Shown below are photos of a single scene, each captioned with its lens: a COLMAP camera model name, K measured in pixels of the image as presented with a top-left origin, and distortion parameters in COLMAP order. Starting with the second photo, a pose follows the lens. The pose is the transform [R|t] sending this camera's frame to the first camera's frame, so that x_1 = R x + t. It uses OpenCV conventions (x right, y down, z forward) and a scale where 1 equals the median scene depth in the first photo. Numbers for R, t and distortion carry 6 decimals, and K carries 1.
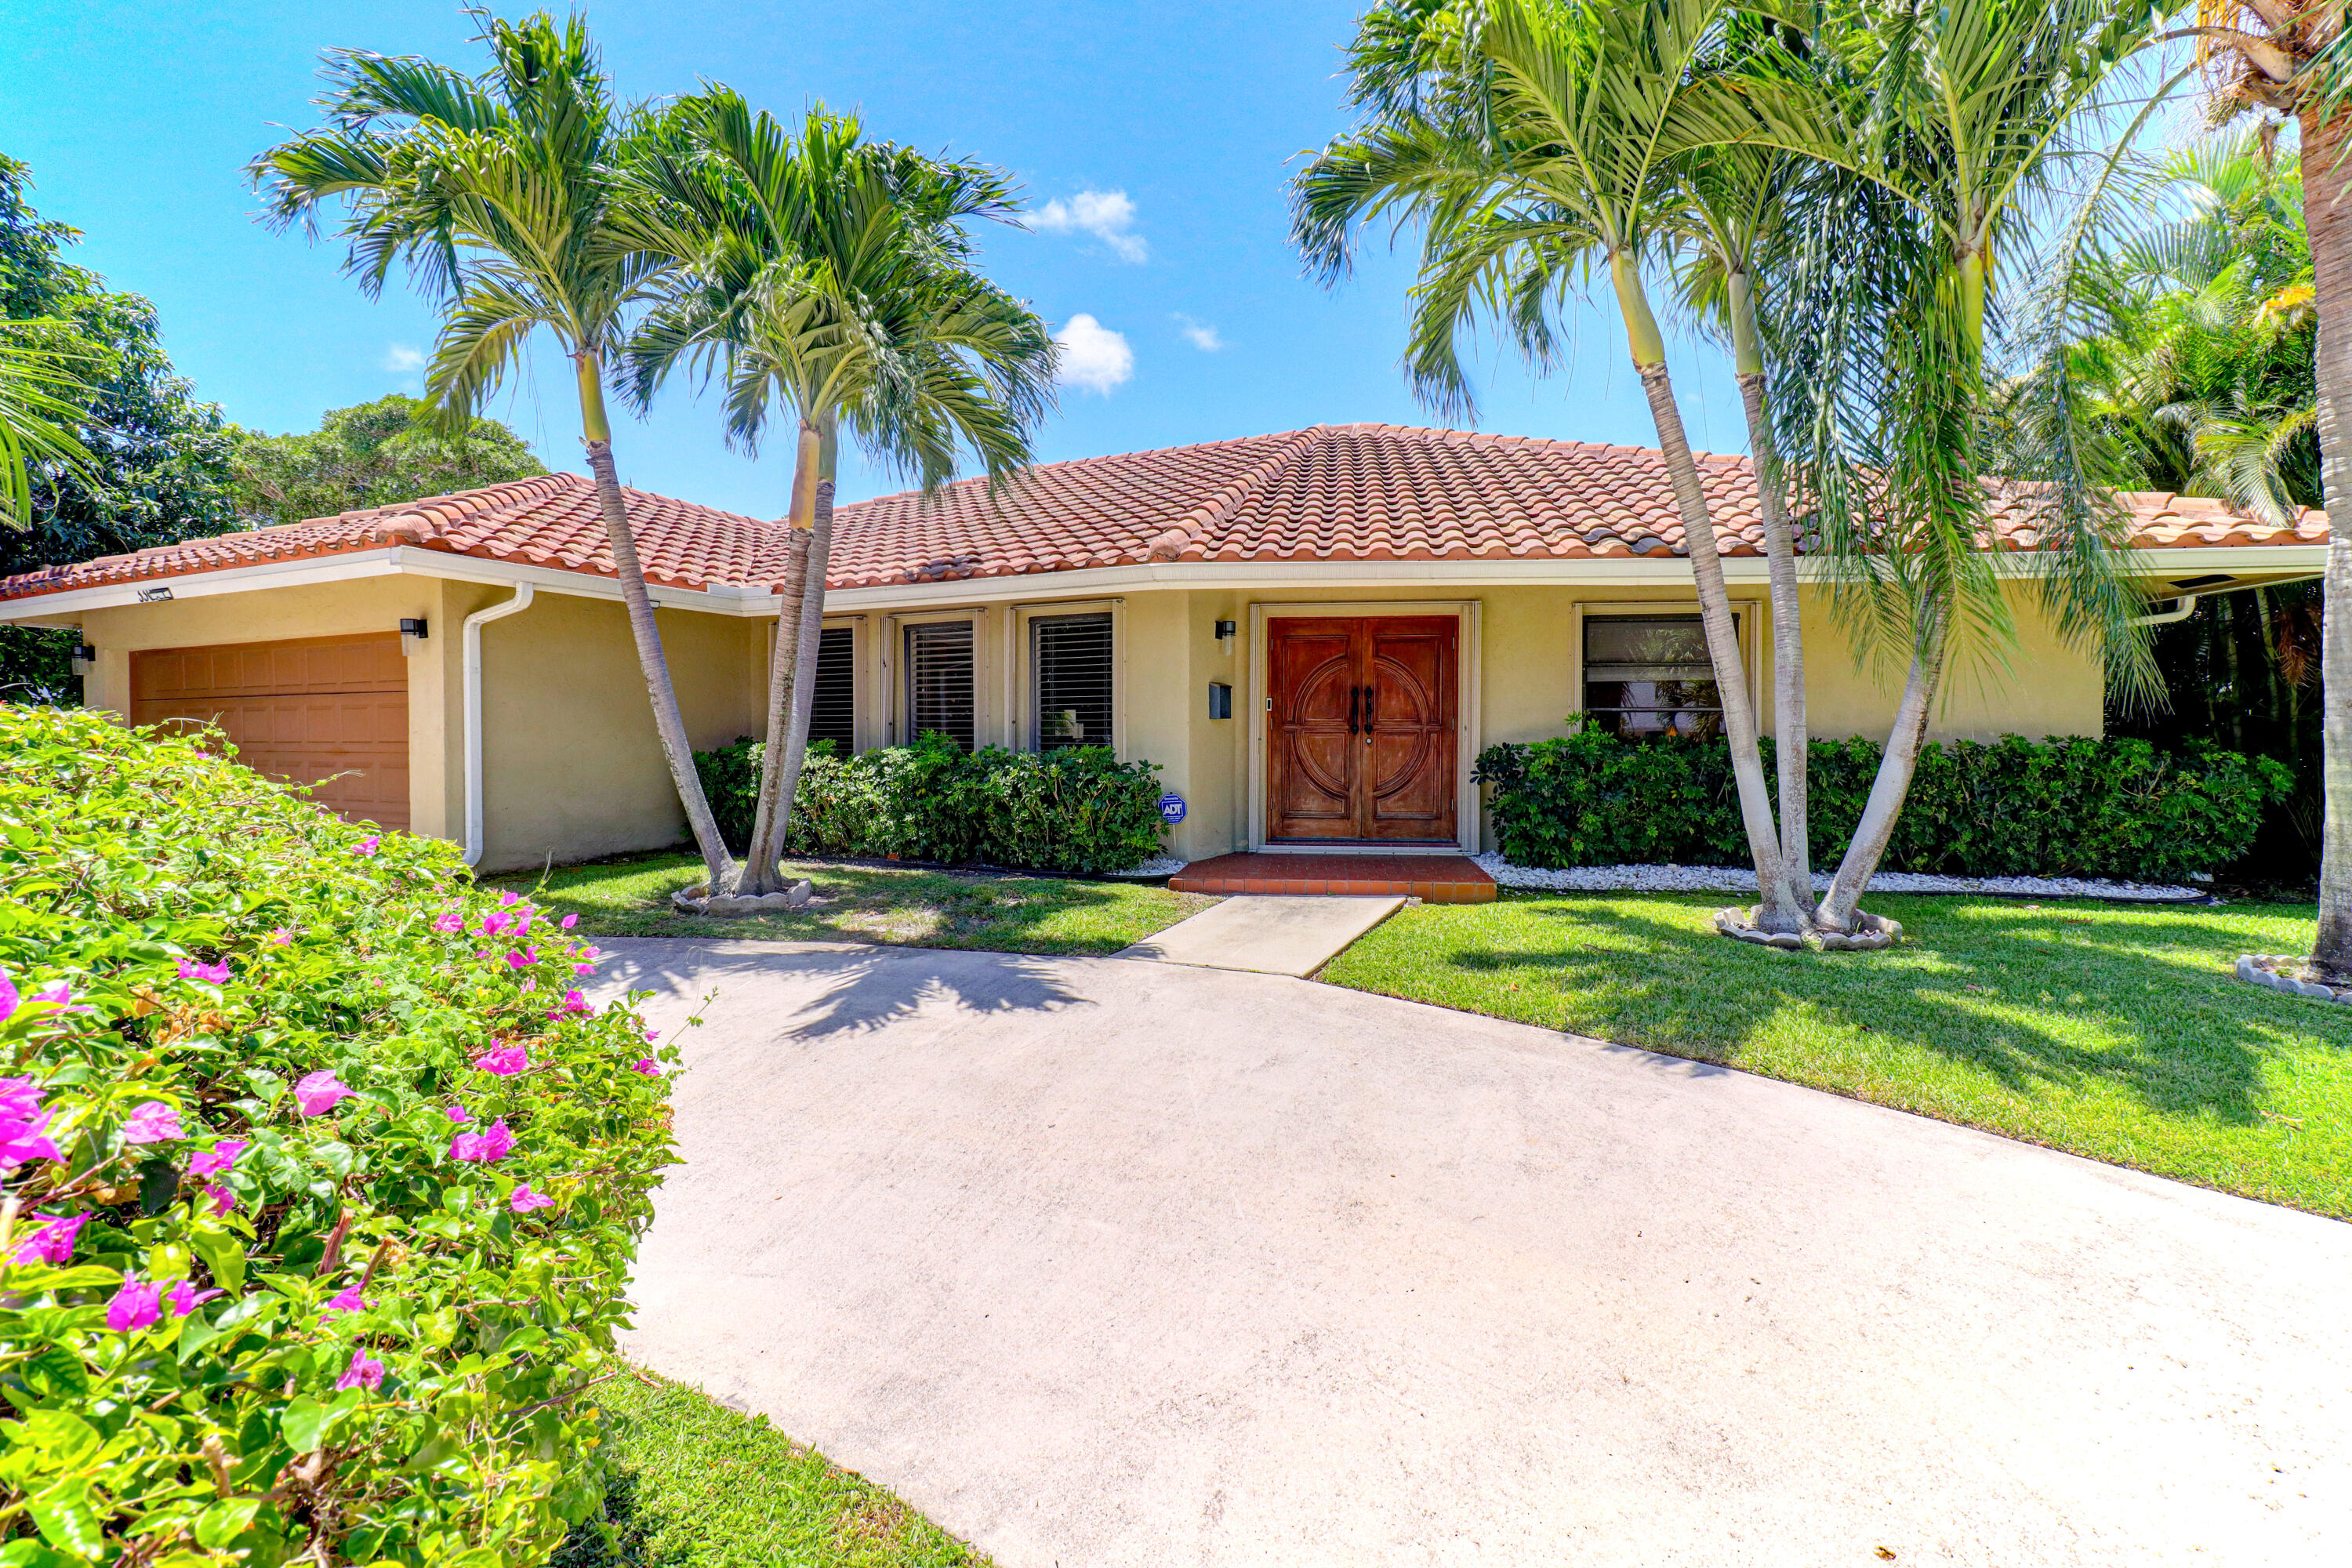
lens RADIAL K [[1190.1, 0, 1176.0], [0, 1190.1, 784.0], [0, 0, 1]] dist [0.001960, 0.000272]
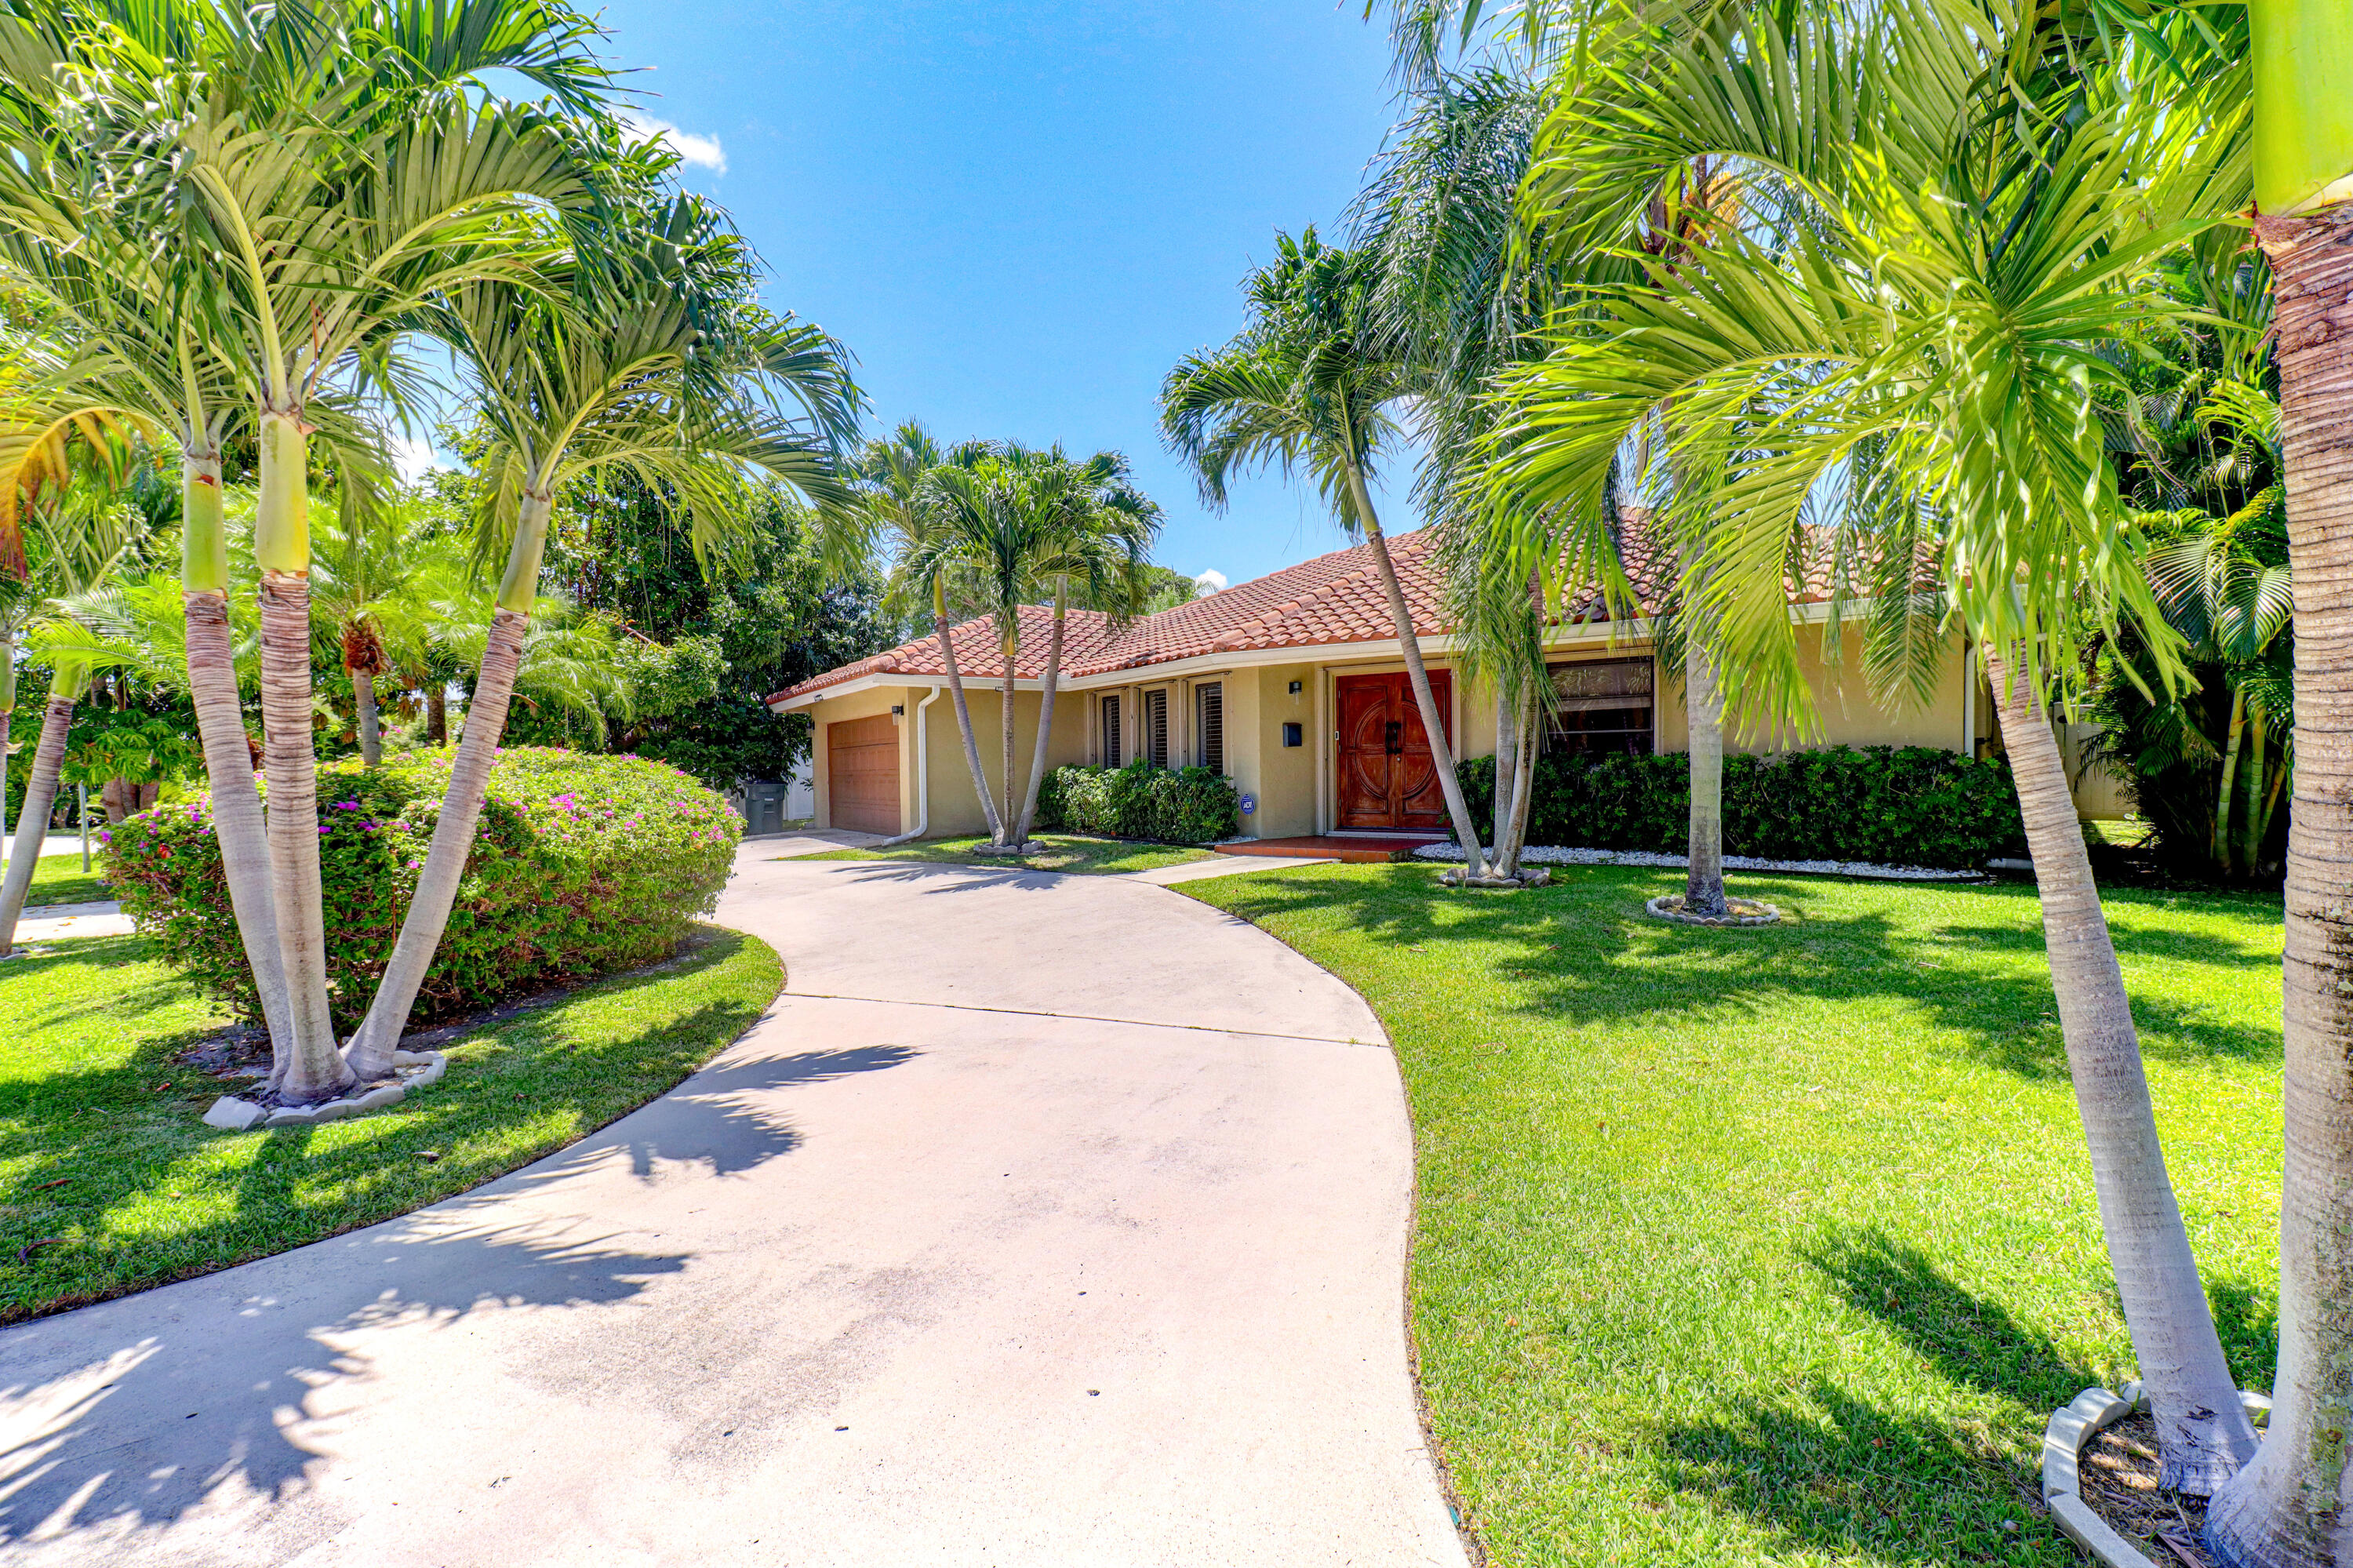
lens RADIAL K [[1190.6, 0, 1176.5], [0, 1190.6, 784.0], [0, 0, 1]] dist [0.001960, 0.000272]
pose [[0.844299, -0.007655, -0.535817, 0.741963], [0.001616, 0.999930, -0.011739, 0.010901], [0.535869, 0.009045, 0.844253, -0.370074]]
